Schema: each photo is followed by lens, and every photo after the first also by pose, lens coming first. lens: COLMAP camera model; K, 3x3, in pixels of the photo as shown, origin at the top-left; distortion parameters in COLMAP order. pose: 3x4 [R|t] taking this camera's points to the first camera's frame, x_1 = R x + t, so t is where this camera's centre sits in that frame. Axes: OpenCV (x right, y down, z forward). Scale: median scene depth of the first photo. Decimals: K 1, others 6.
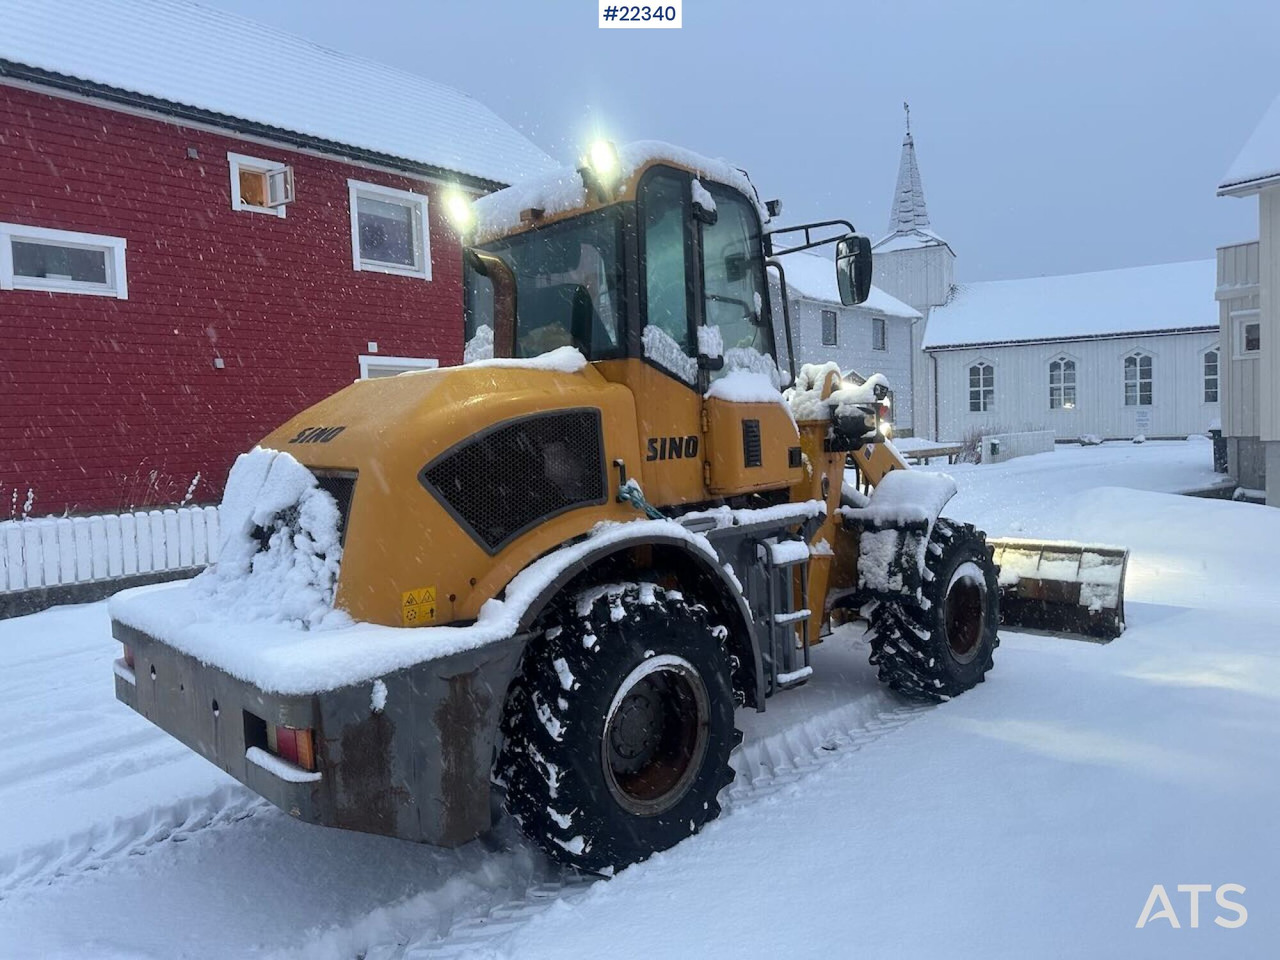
lens RADIAL K [[866.6, 0, 640.0], [0, 866.6, 480.0], [0, 0, 1]] dist [0.145511, -0.131418]
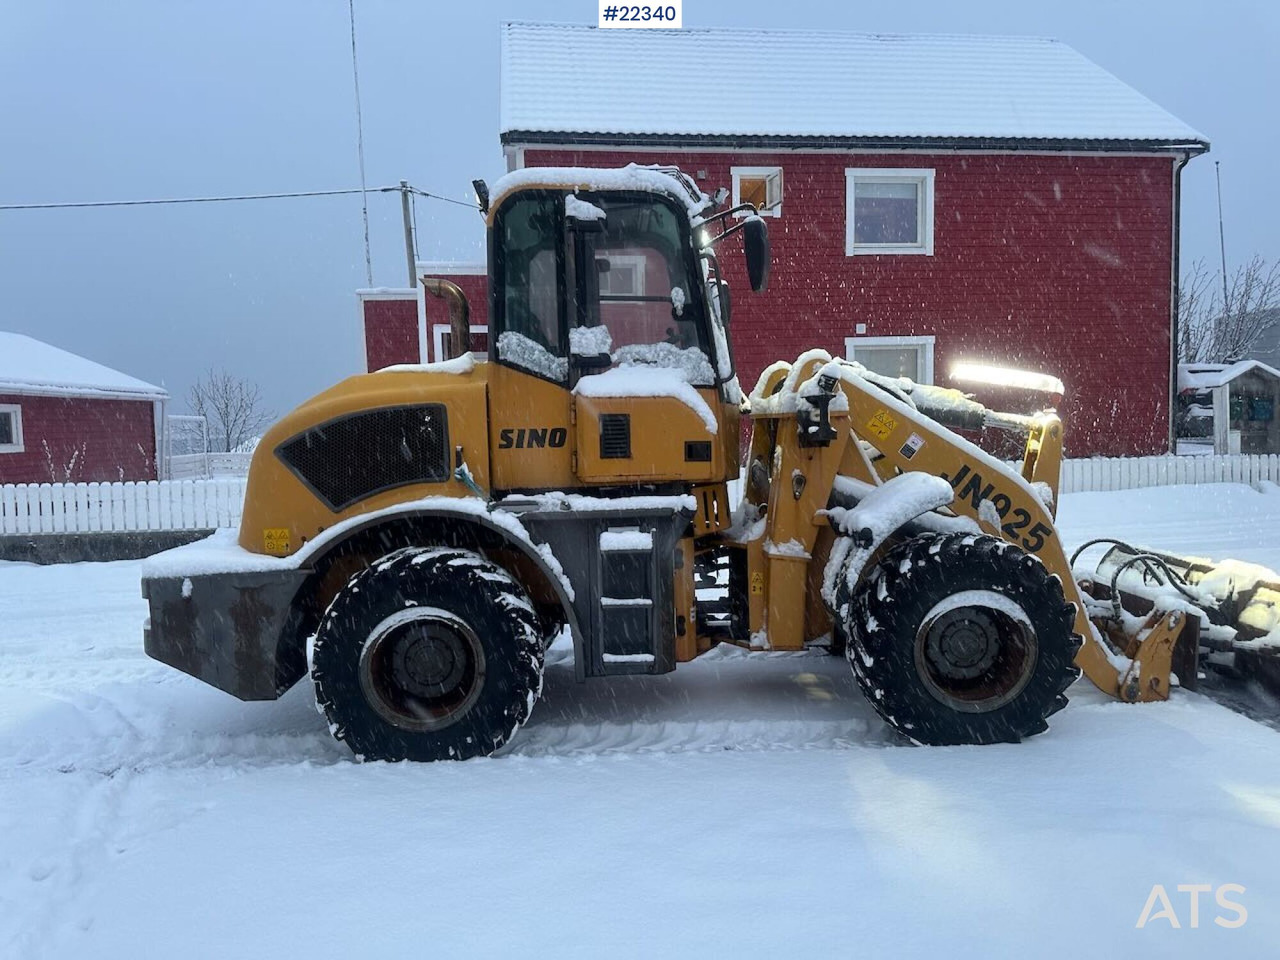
lens RADIAL K [[882.2, 0, 652.5], [0, 882.2, 477.3], [0, 0, 1]] dist [0.182993, -0.277278]
pose [[0.731961, 0.064106, -0.678325, 0.929614], [-0.046966, 0.997943, 0.043632, -0.042687], [0.679726, -0.000079, 0.733466, 0.247362]]
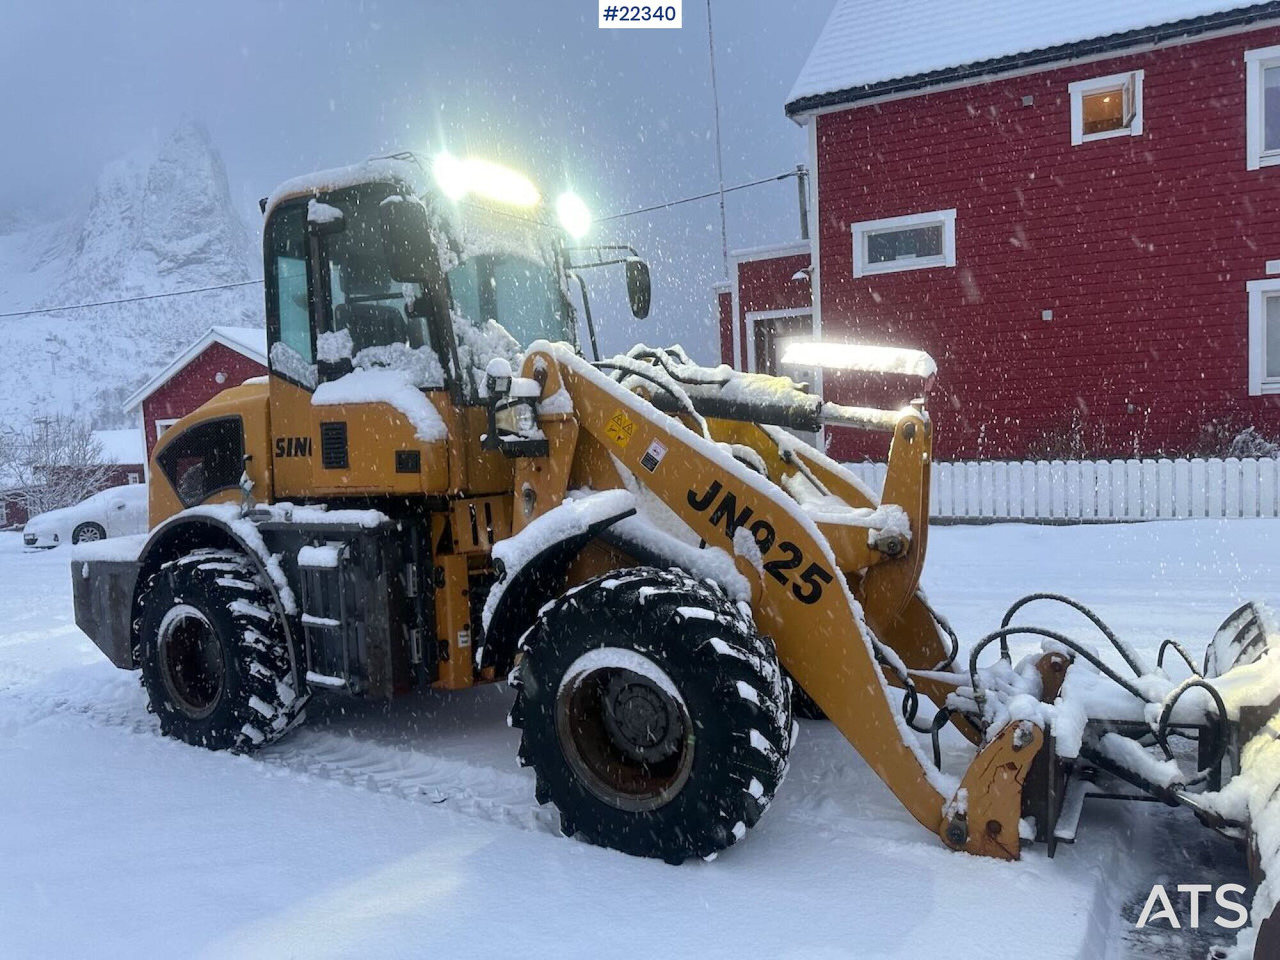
lens RADIAL K [[882.2, 0, 652.5], [0, 882.2, 477.3], [0, 0, 1]] dist [0.182993, -0.277278]
pose [[0.233430, 0.091439, -0.968065, 1.277249], [-0.018518, 0.995806, 0.089594, -0.109819], [0.972197, -0.002987, 0.234144, 1.154451]]
